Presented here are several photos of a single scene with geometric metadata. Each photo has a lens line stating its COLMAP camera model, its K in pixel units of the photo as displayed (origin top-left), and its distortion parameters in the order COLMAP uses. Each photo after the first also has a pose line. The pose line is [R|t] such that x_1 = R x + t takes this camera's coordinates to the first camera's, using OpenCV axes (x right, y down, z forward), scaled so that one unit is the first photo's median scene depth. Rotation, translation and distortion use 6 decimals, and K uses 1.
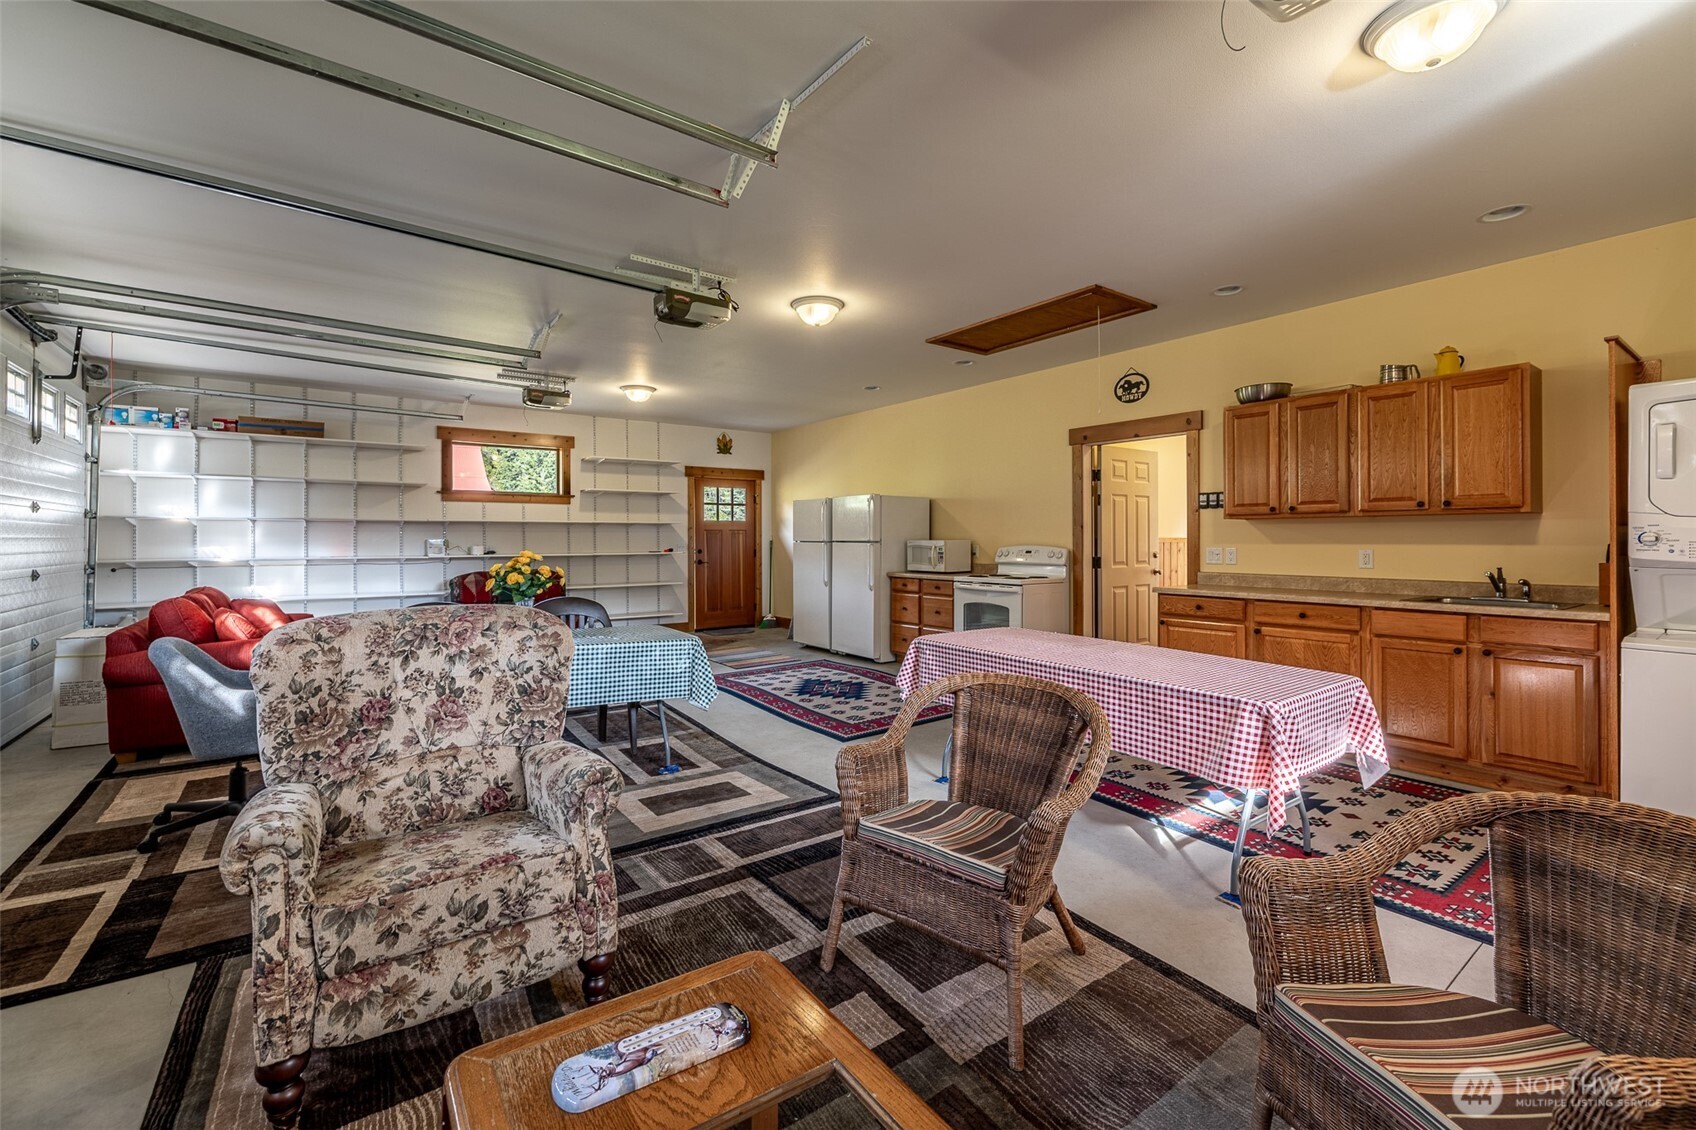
lens RADIAL K [[732.0, 0, 850.1], [0, 732.0, 550.3], [0, 0, 1]] dist [-0.000426, 0.000470]
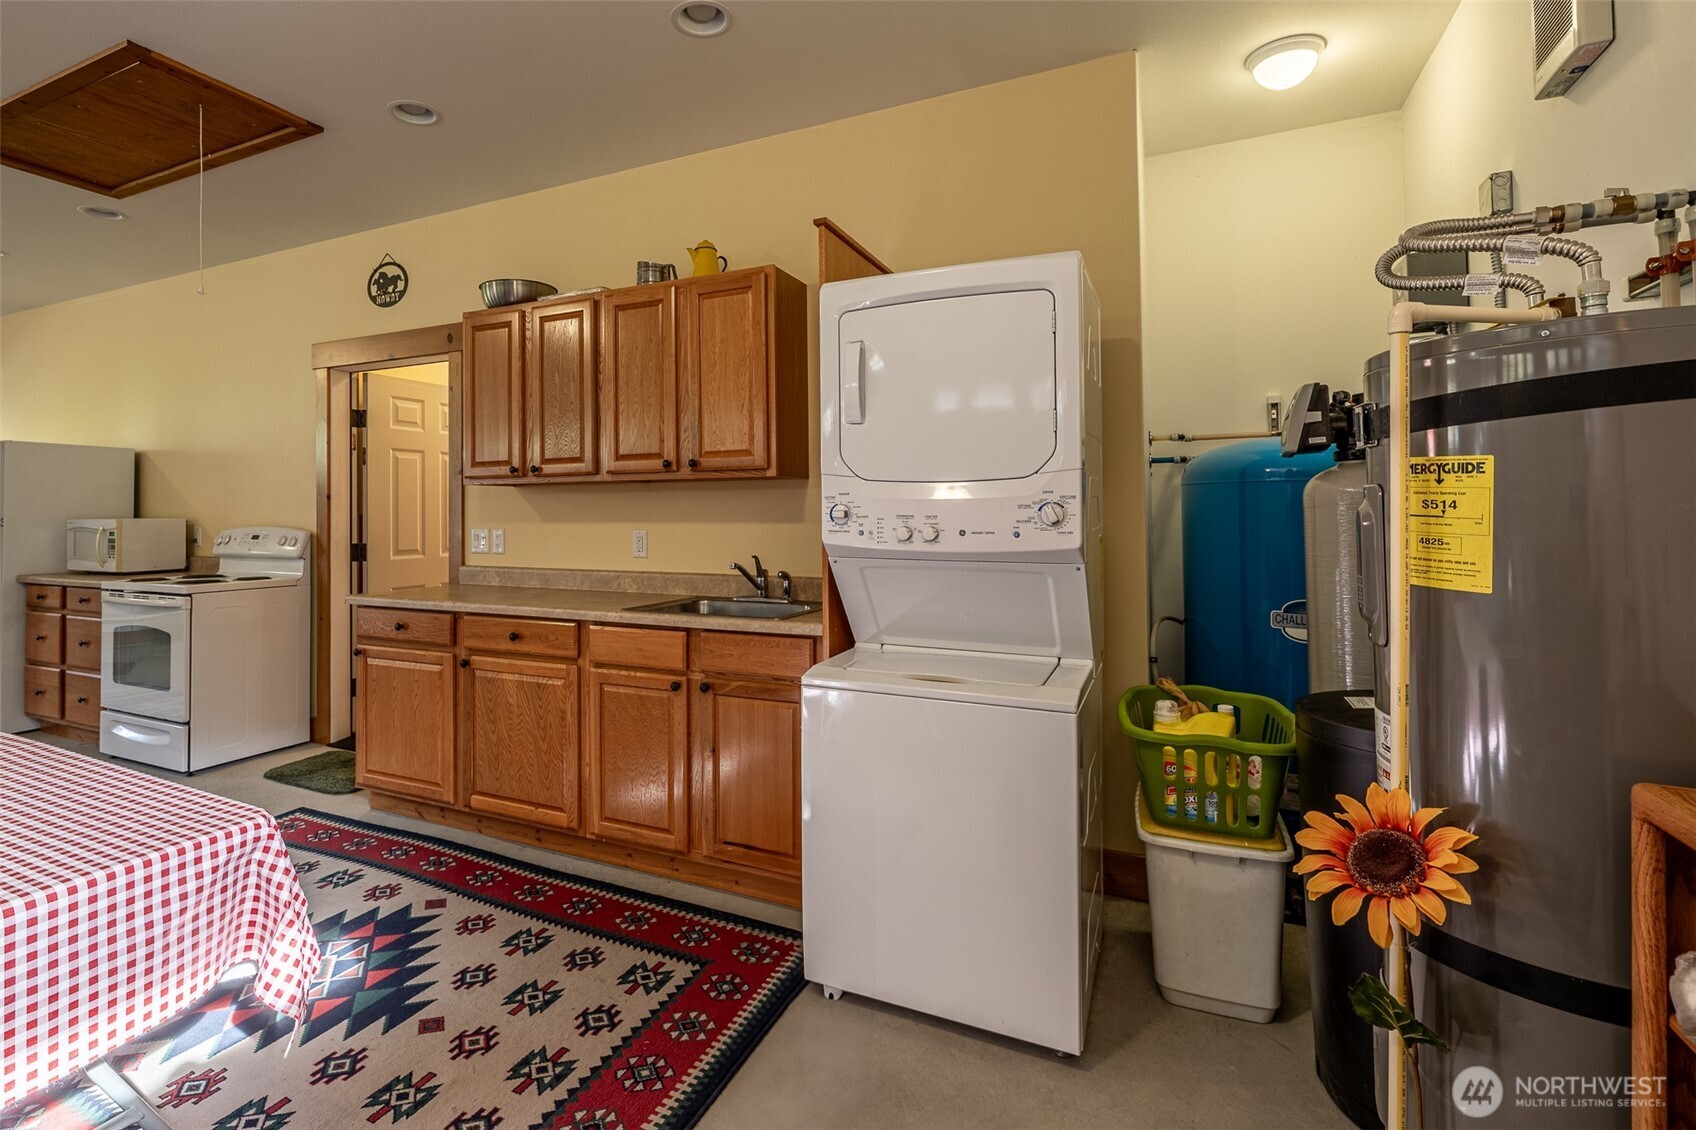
lens RADIAL K [[732.0, 0, 857.2], [0, 732.0, 516.1], [0, 0, 1]] dist [-0.000426, 0.000470]
pose [[0.881889, -0.002490, 0.471451, 0.553542], [0.009647, 0.999872, -0.012764, -0.003855], [-0.471359, 0.015804, 0.881800, 0.286314]]
